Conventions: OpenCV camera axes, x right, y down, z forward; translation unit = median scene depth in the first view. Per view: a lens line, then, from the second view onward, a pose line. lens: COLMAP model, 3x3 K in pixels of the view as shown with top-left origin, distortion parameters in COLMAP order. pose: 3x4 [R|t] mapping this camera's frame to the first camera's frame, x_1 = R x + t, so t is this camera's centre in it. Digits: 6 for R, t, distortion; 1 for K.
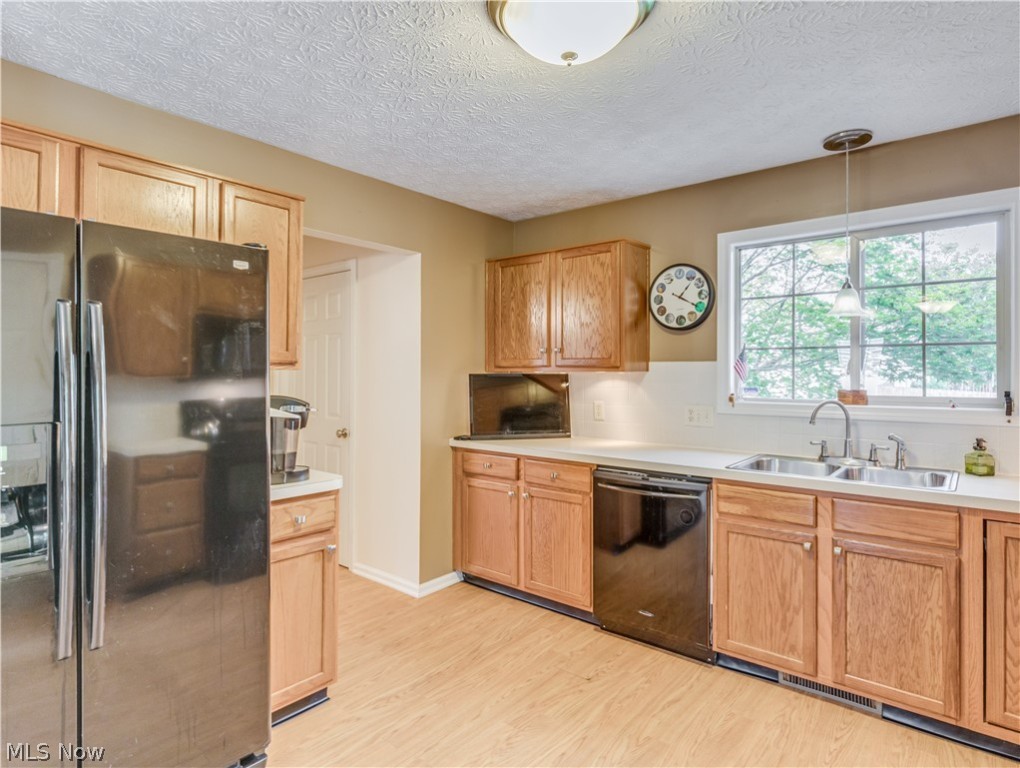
lens RADIAL K [[558.8, 0, 511.1], [0, 558.8, 368.8], [0, 0, 1]] dist [-0.002775, -0.002031]
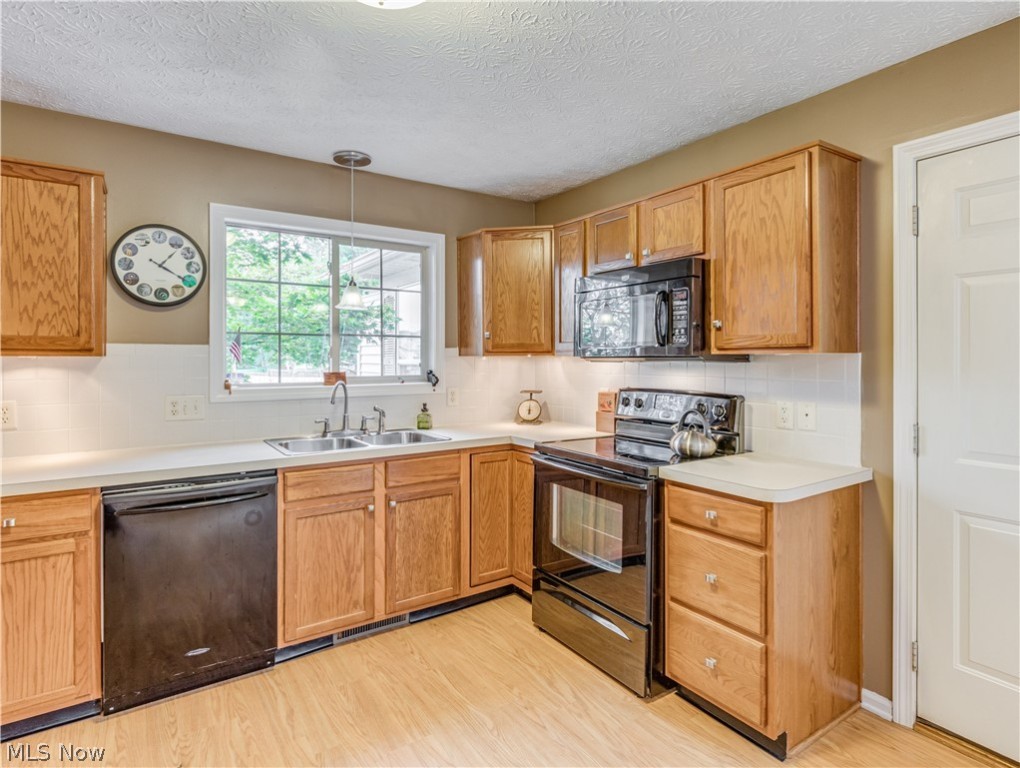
lens RADIAL K [[557.3, 0, 511.4], [0, 557.3, 358.7], [0, 0, 1]] dist [-0.000771, -0.001154]
pose [[0.285196, -0.003097, 0.958464, -0.443633], [-0.006518, 0.999965, 0.005171, 0.001253], [-0.958447, -0.007722, 0.285166, 0.357942]]
